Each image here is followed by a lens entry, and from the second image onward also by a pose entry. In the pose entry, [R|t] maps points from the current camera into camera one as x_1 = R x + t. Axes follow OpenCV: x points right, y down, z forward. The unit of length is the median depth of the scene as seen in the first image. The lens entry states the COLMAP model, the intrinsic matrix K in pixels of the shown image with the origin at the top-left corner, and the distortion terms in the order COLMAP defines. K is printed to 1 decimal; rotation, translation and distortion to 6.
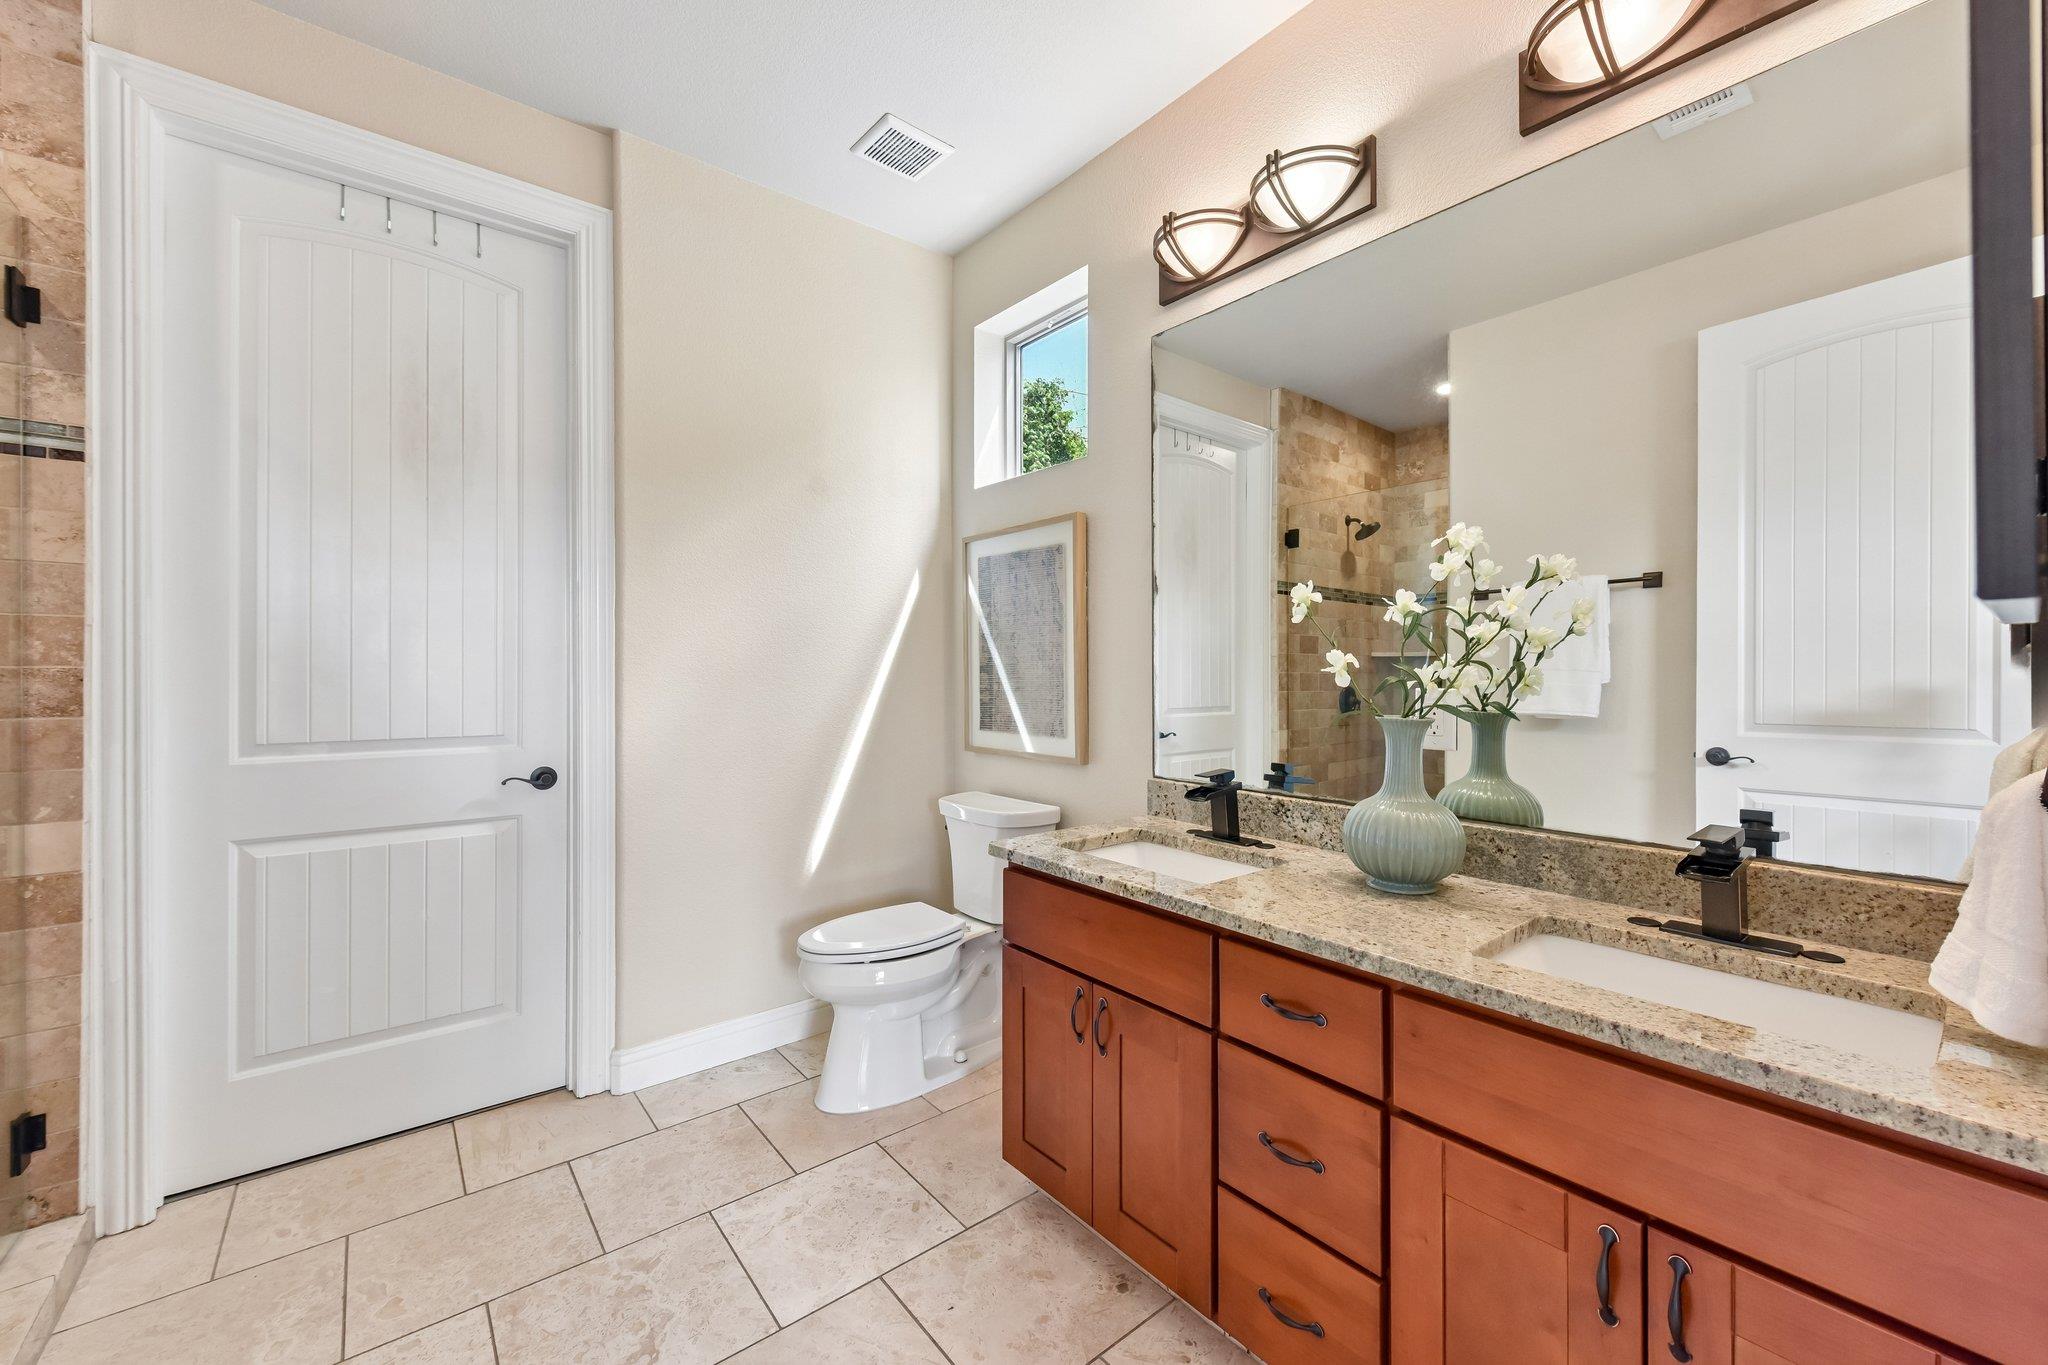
lens RADIAL K [[811.0, 0, 1023.0], [0, 811.0, 680.3], [0, 0, 1]] dist [0.000385, -0.000774]
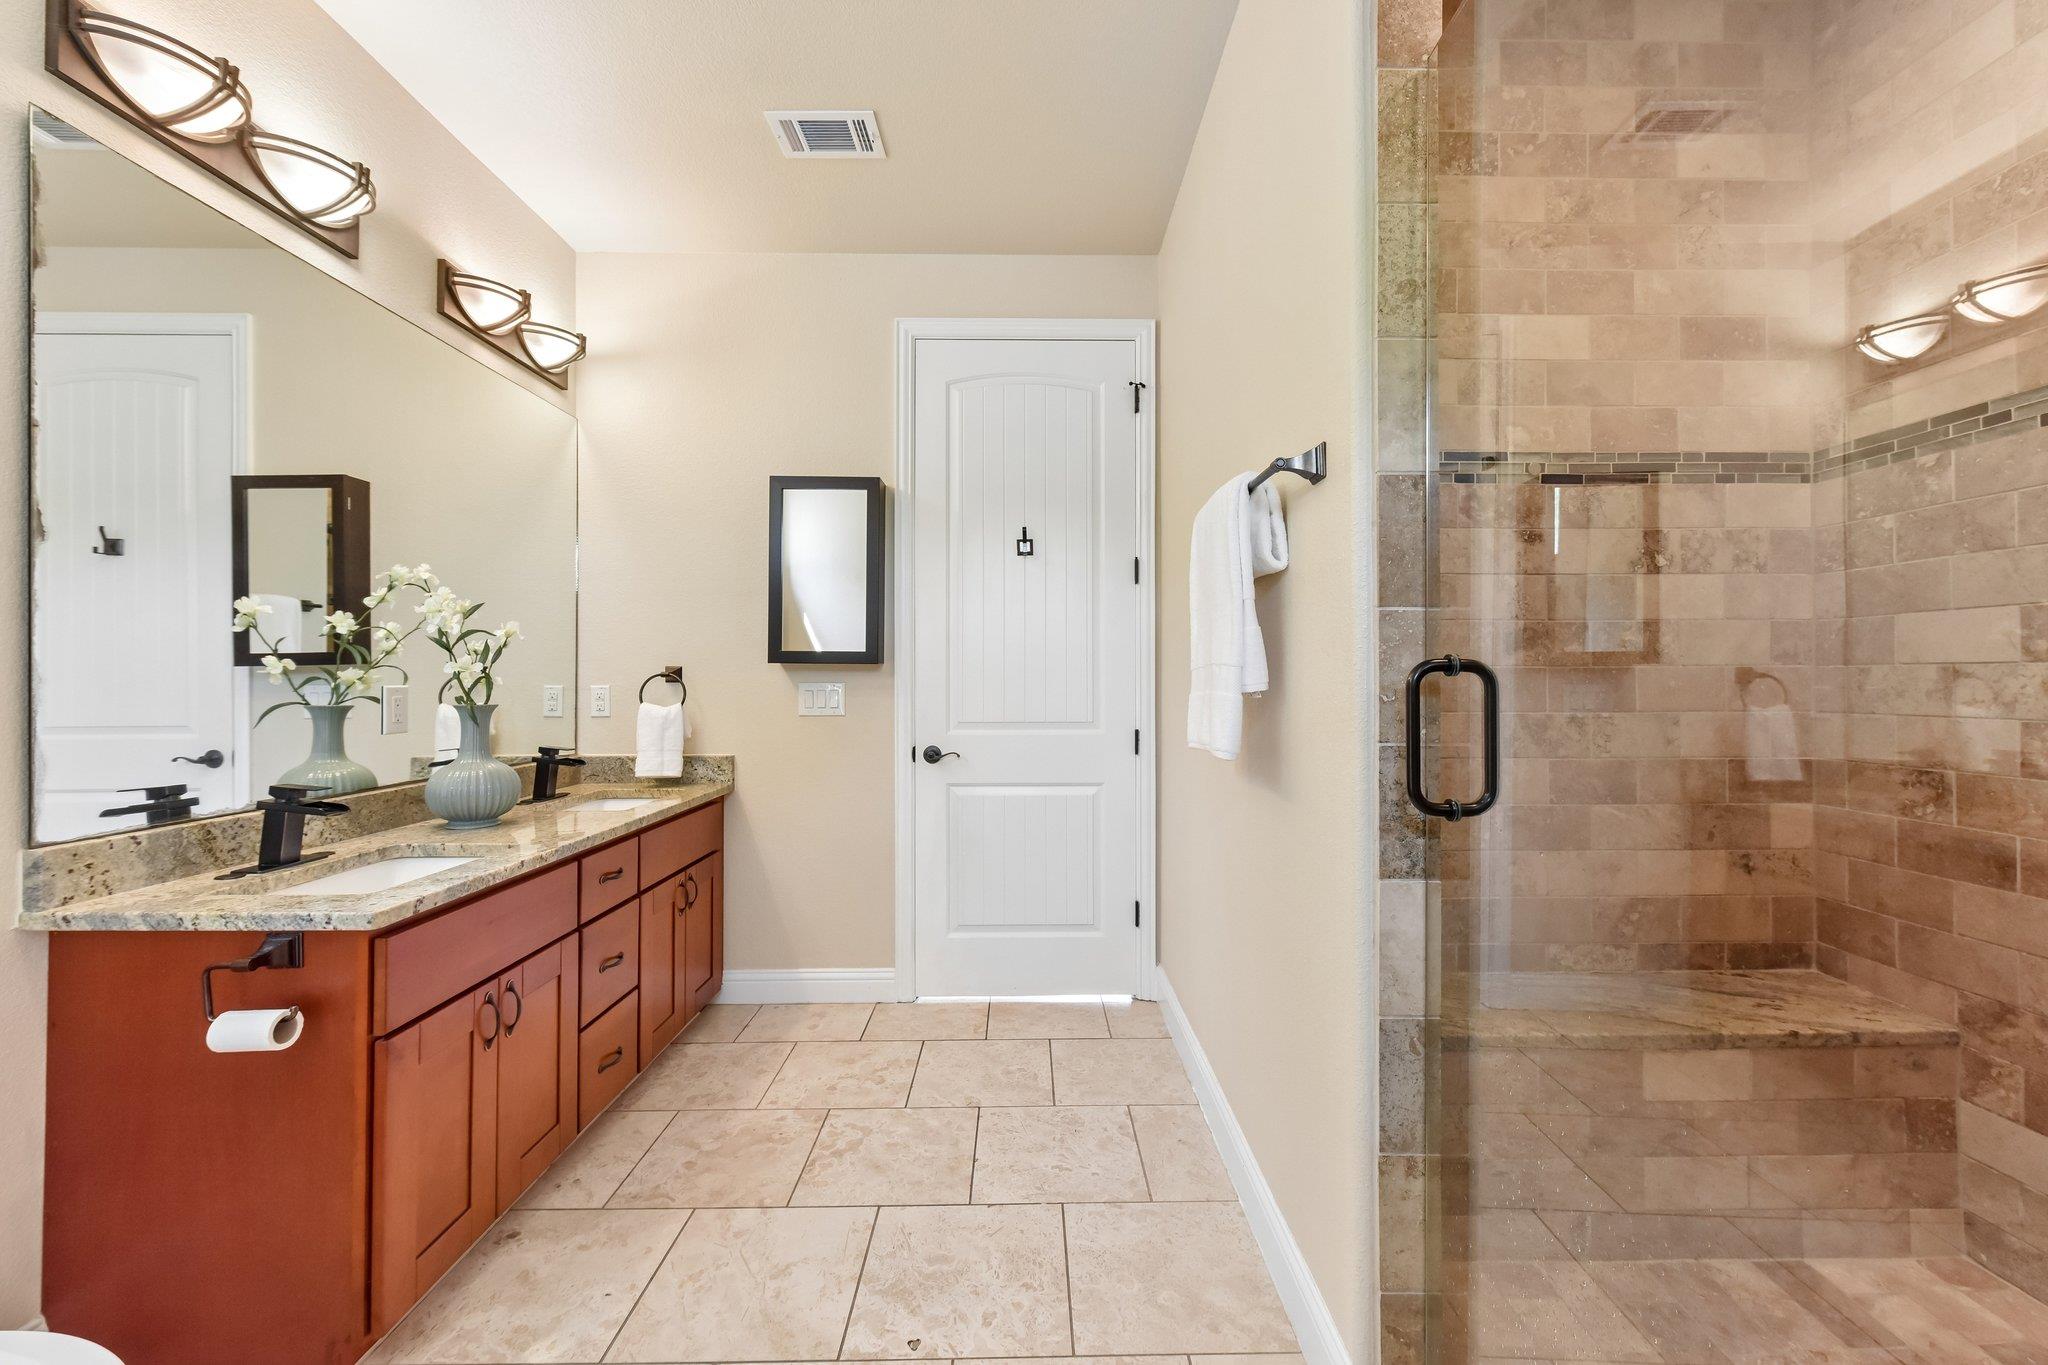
lens RADIAL K [[811.0, 0, 1025.4], [0, 811.0, 677.5], [0, 0, 1]] dist [0.000385, -0.000774]
pose [[-0.785651, -0.000779, 0.618669, -1.016436], [0.001520, 0.999994, 0.003190, -0.006212], [-0.618668, 0.003447, -0.785645, 1.323924]]
